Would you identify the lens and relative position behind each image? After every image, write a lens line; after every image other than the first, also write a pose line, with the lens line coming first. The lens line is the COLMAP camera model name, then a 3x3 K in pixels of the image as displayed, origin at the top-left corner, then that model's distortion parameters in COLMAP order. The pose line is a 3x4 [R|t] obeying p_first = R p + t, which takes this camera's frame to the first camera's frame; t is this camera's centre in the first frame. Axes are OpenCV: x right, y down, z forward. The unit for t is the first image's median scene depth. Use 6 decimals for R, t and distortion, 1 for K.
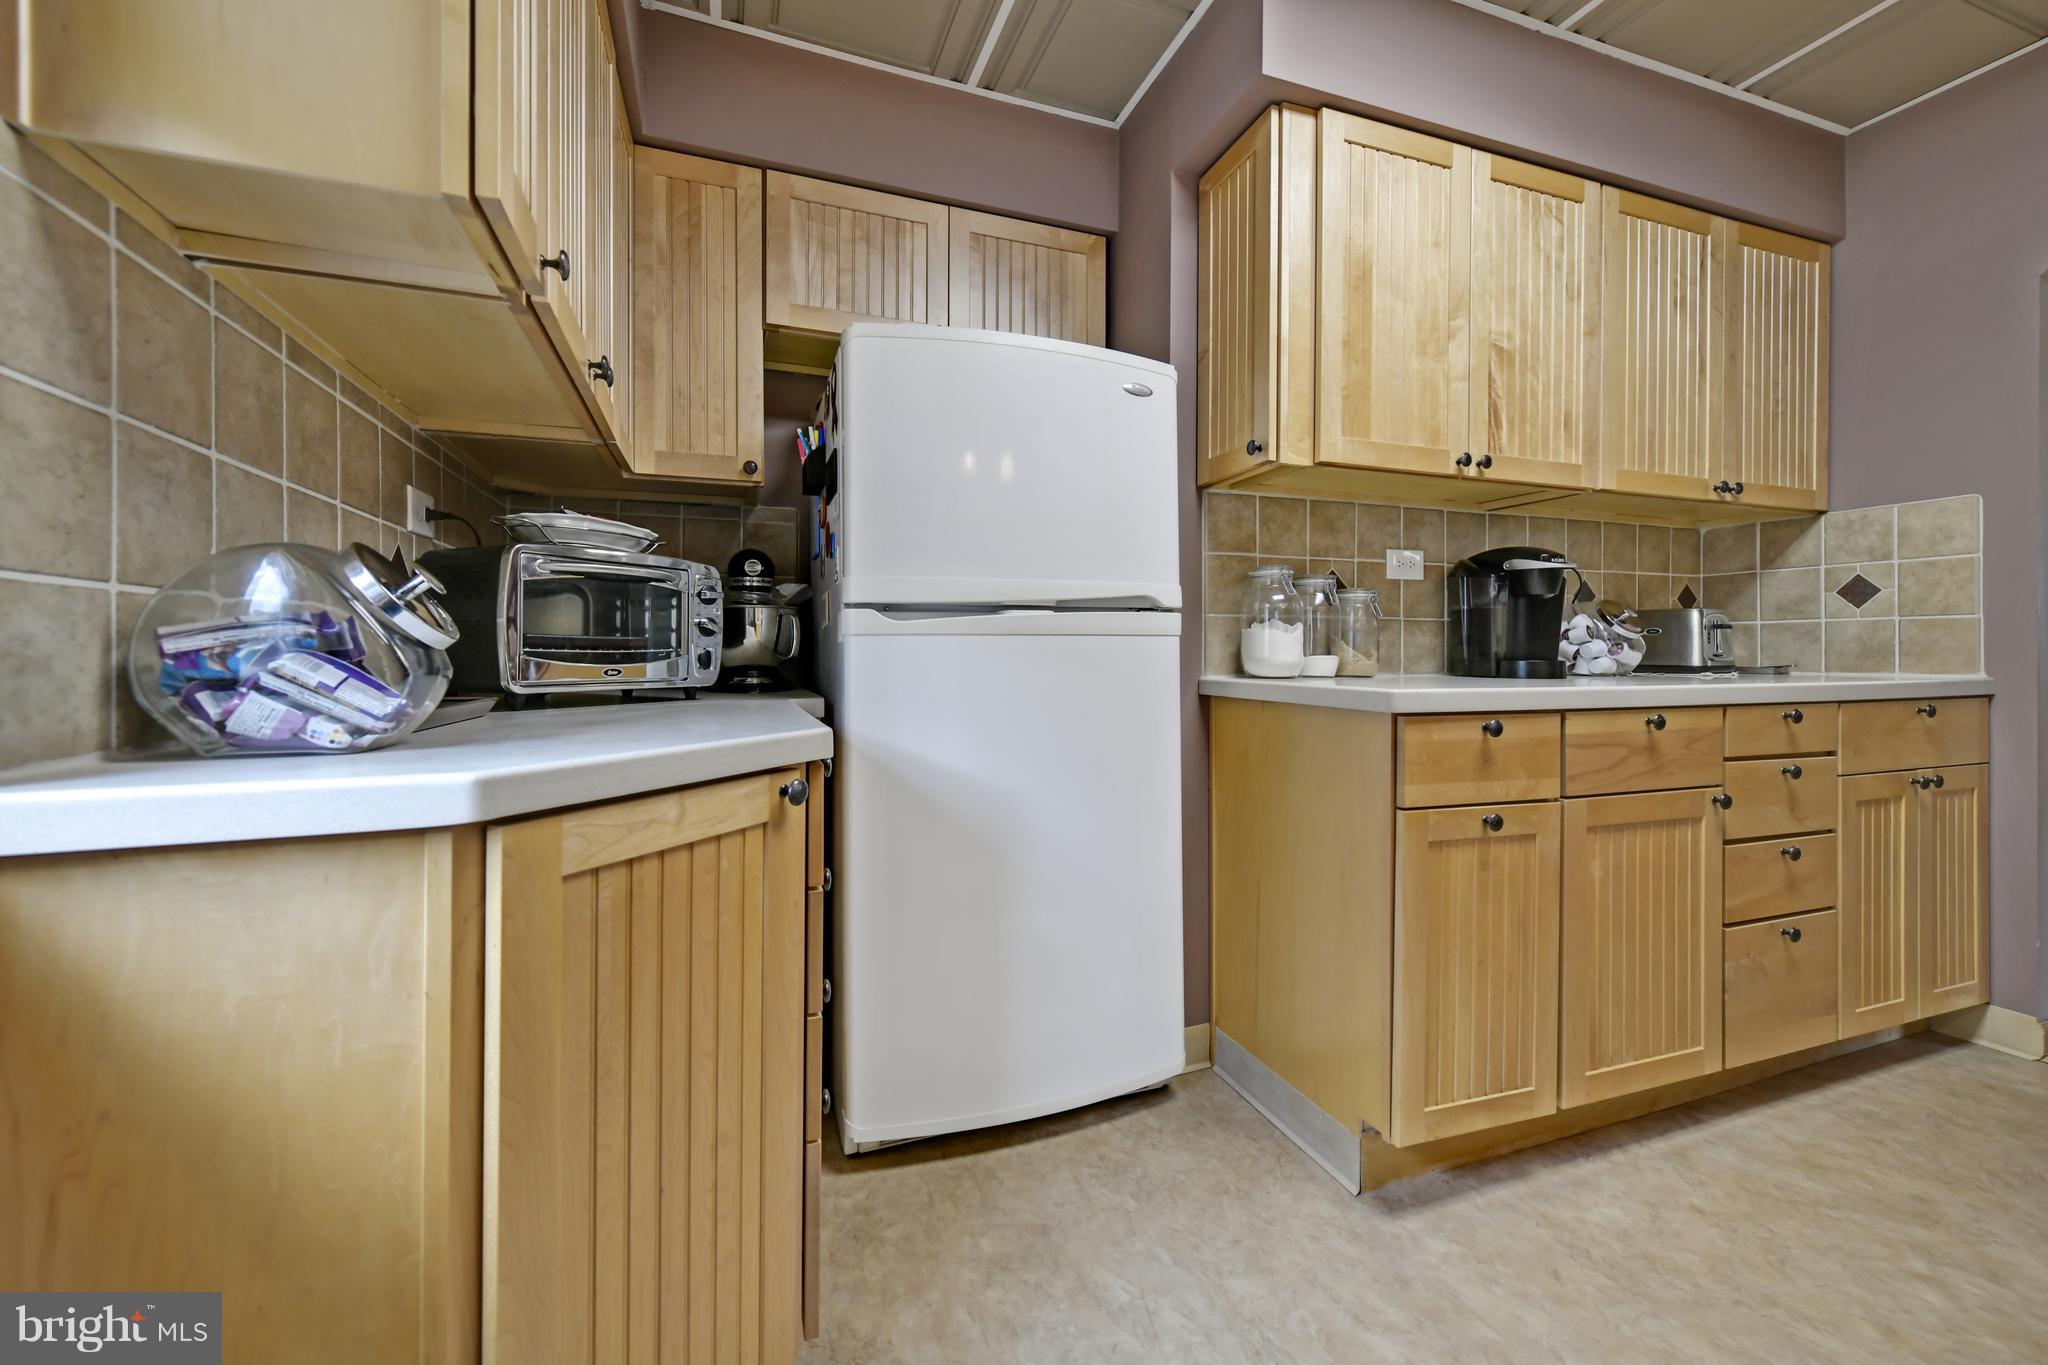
lens RADIAL K [[812.3, 0, 1011.0], [0, 812.3, 660.3], [0, 0, 1]] dist [-0.004943, 0.000555]
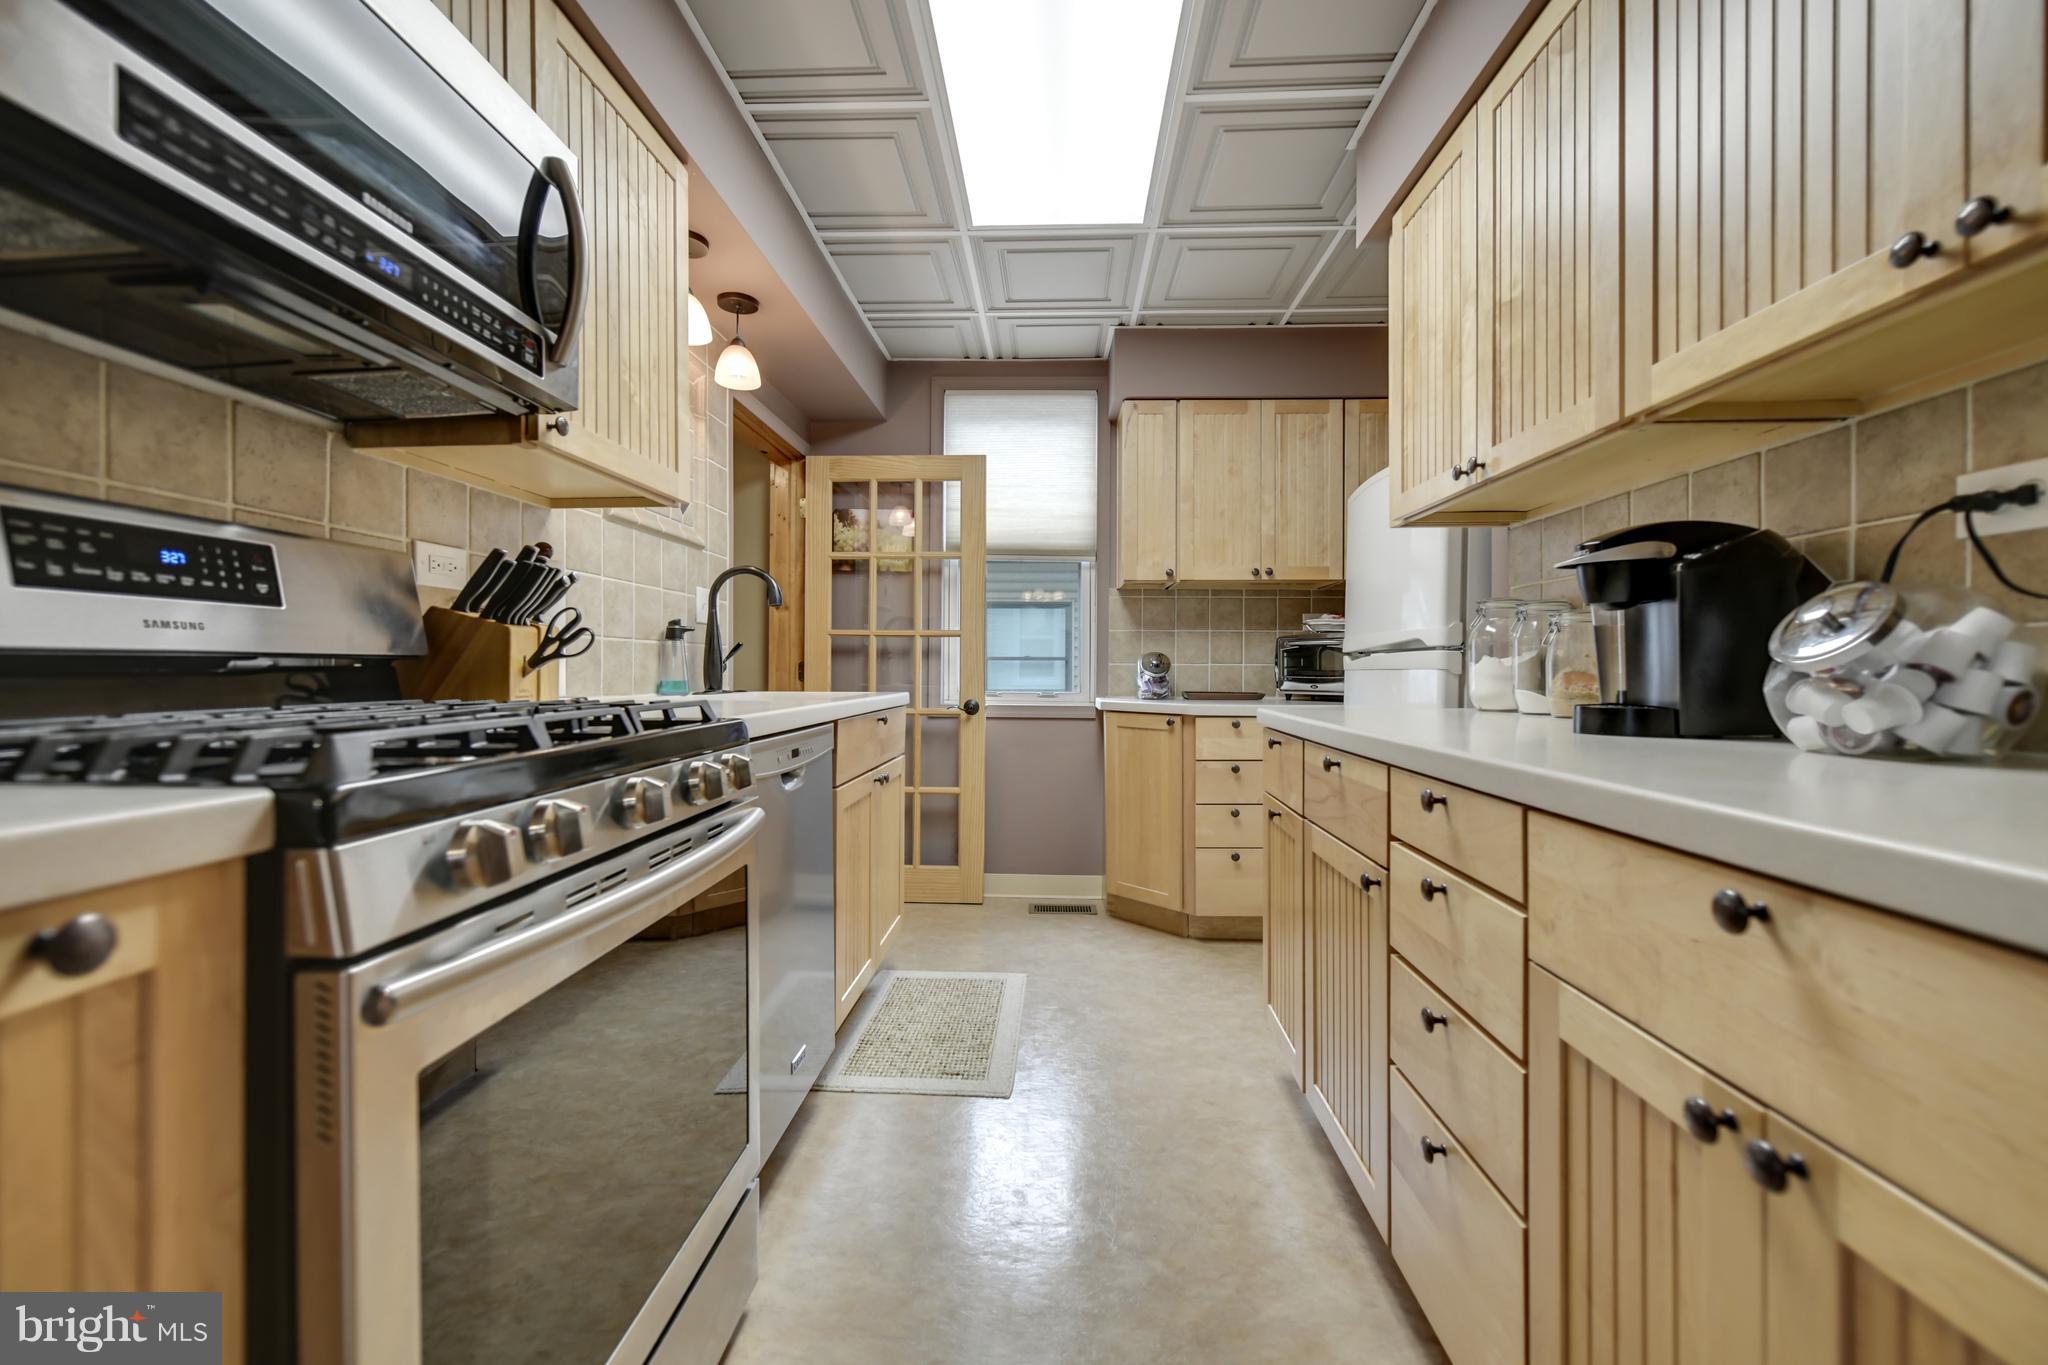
lens RADIAL K [[812.3, 0, 1019.7], [0, 812.3, 669.8], [0, 0, 1]] dist [-0.004943, 0.000555]
pose [[-0.376648, 0.003054, -0.926352, 2.007654], [-0.011543, 0.999901, 0.007990, -0.041194], [0.926285, 0.013702, -0.376575, 1.125401]]
